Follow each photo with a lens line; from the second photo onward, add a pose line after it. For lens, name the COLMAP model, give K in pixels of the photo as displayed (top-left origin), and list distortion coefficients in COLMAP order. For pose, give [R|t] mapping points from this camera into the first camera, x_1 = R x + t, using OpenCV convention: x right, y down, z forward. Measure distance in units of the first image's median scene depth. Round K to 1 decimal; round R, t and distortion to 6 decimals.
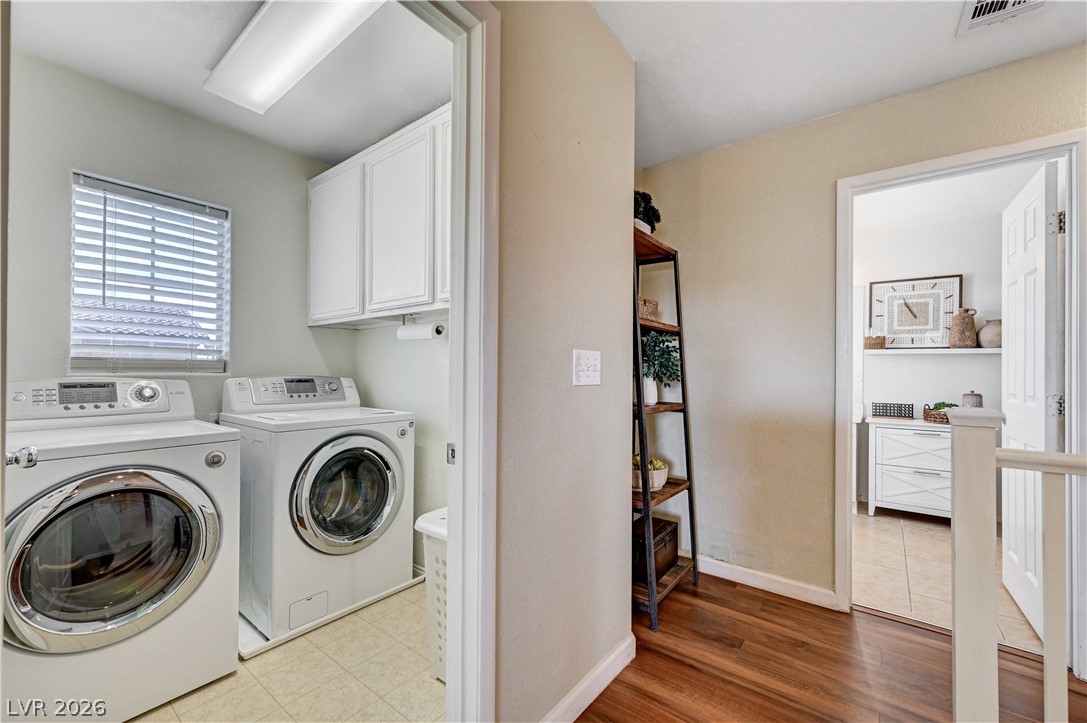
lens RADIAL K [[431.2, 0, 538.7], [0, 431.2, 371.4], [0, 0, 1]] dist [-0.000169, 0.000285]
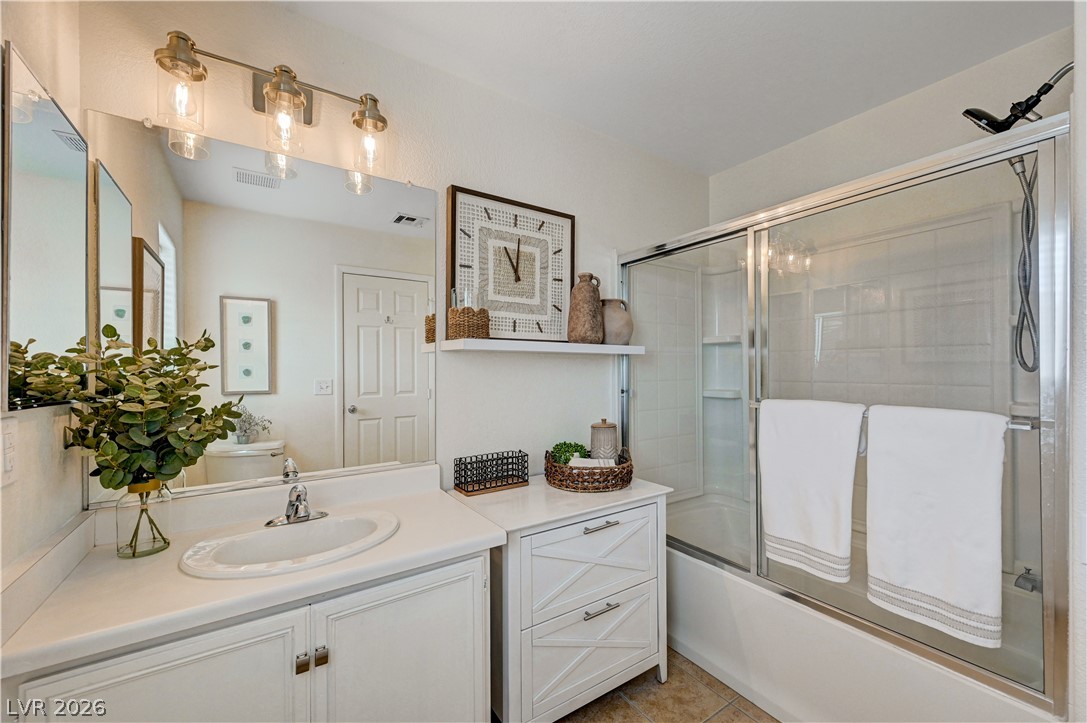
lens RADIAL K [[431.2, 0, 541.9], [0, 431.2, 367.2], [0, 0, 1]] dist [-0.000169, 0.000285]
pose [[0.308112, -0.006568, 0.951327, 0.436416], [0.011696, 0.999927, 0.003115, -0.026093], [-0.951278, 0.010167, 0.308167, 0.896353]]
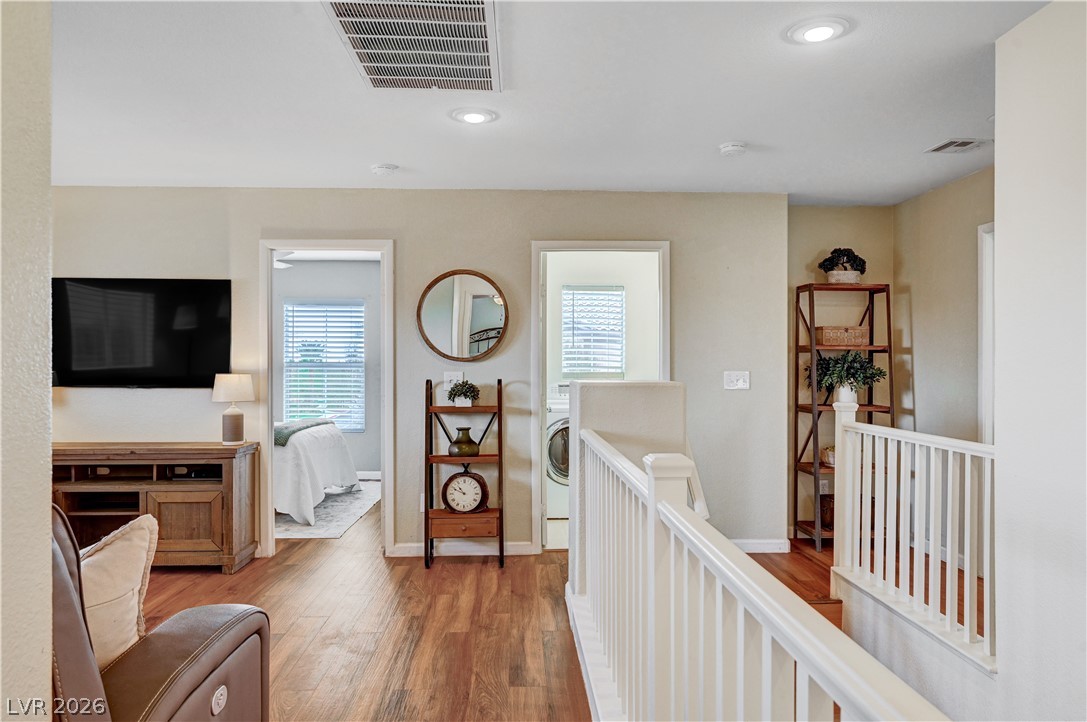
lens RADIAL K [[751.8, 0, 539.1], [0, 751.8, 358.1], [0, 0, 1]] dist [-0.005357, 0.000768]
pose [[0.651983, -0.016329, -0.758058, 0.916132], [0.002204, 0.999805, -0.019640, -0.018656], [0.758230, 0.011134, 0.651892, -0.831837]]
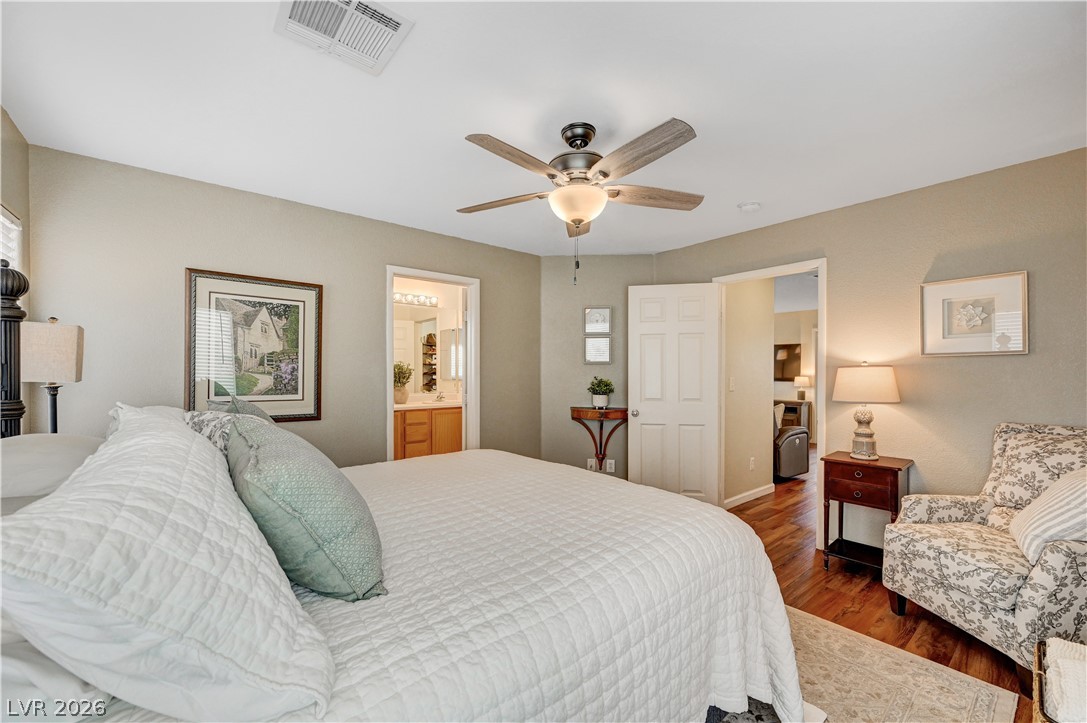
lens RADIAL K [[431.2, 0, 549.4], [0, 431.2, 371.4], [0, 0, 1]] dist [-0.000169, 0.000285]
pose [[-0.207340, -0.009595, -0.978222, 2.036756], [-0.011834, 0.999903, -0.007299, -0.013523], [0.978197, 0.010063, -0.207433, -1.197652]]
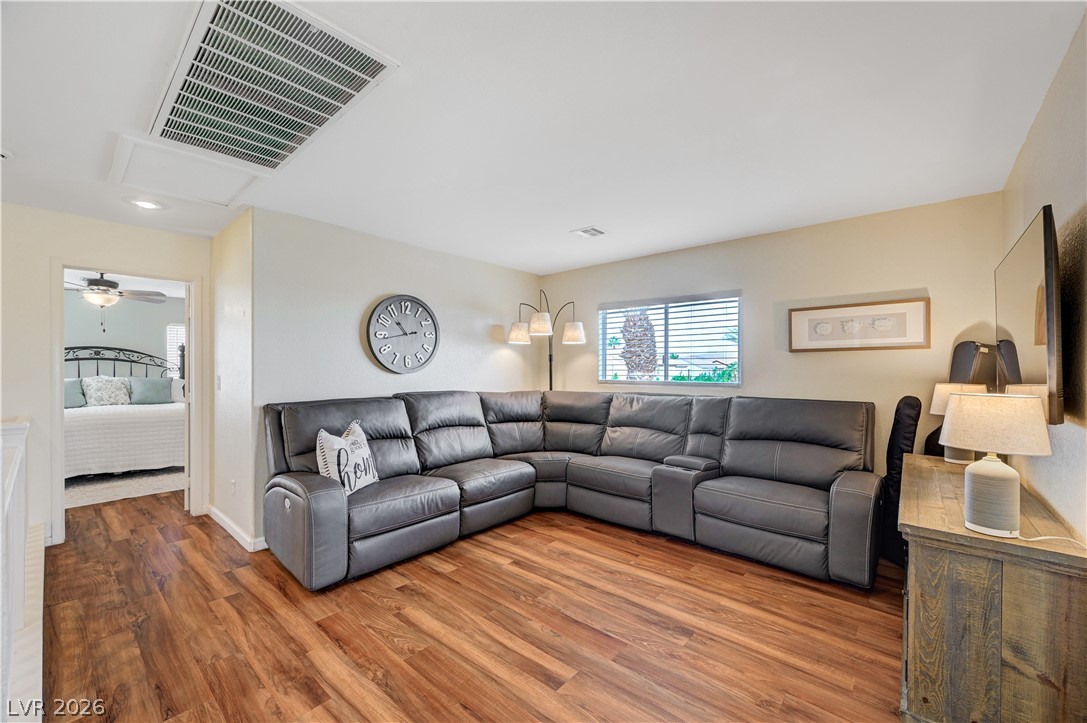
lens RADIAL K [[431.2, 0, 542.8], [0, 431.2, 369.5], [0, 0, 1]] dist [-0.000169, 0.000285]
pose [[-0.999078, -0.007971, 0.042178, -0.094713], [-0.007630, 0.999937, 0.008255, -0.041328], [-0.042241, 0.007925, -0.999076, 0.074422]]
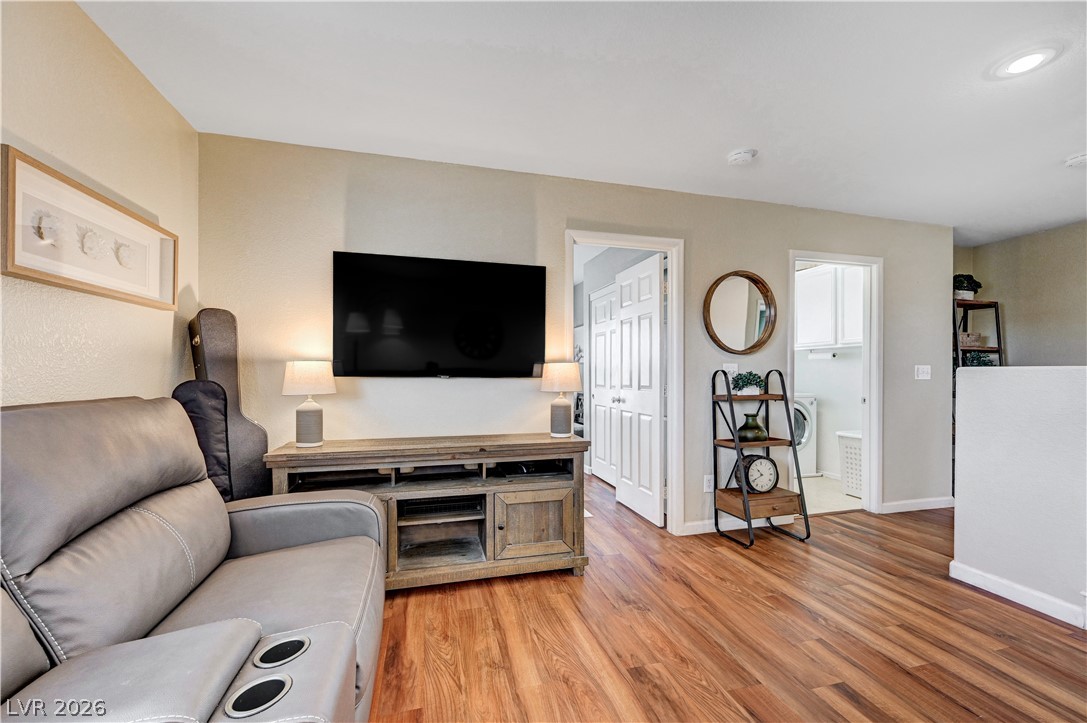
lens RADIAL K [[431.2, 0, 542.6], [0, 431.2, 374.2], [0, 0, 1]] dist [-0.000169, 0.000285]
pose [[0.804326, -0.004823, -0.594169, -0.075140], [0.000832, 0.999975, -0.006990, 0.007605], [0.594188, 0.005128, 0.804310, -0.990490]]
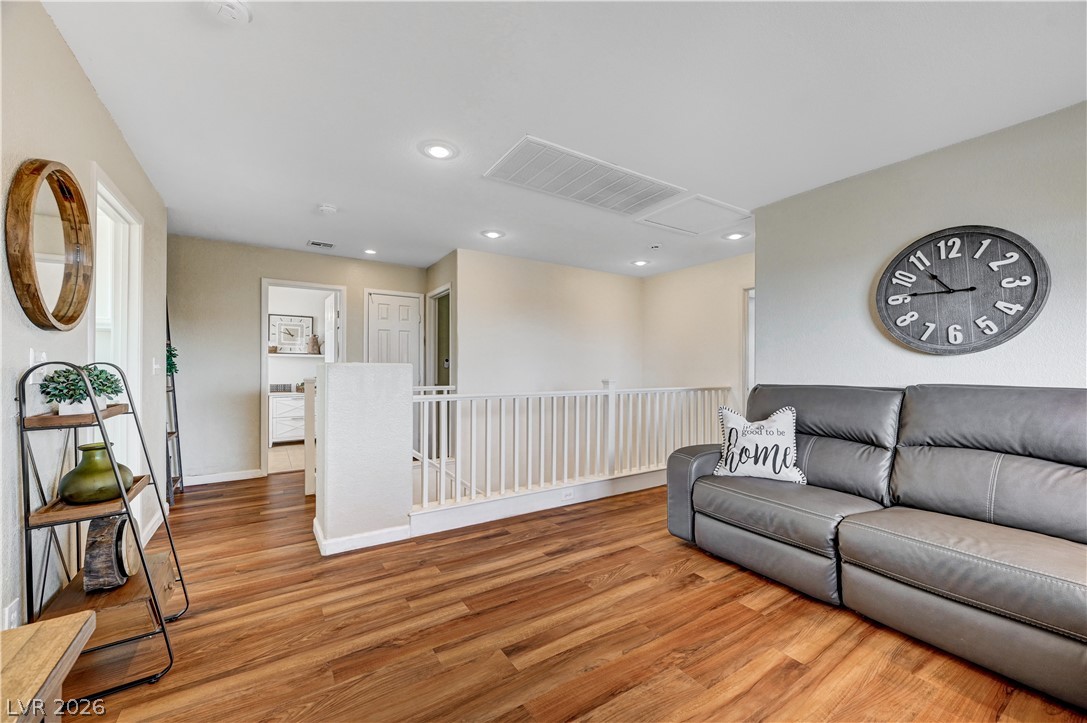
lens RADIAL K [[431.2, 0, 545.1], [0, 431.2, 361.8], [0, 0, 1]] dist [-0.000169, 0.000285]
pose [[0.313383, 0.004717, 0.949615, -0.566613], [0.003595, 0.999975, -0.006153, -0.004054], [-0.949620, 0.005342, 0.313358, -0.636906]]
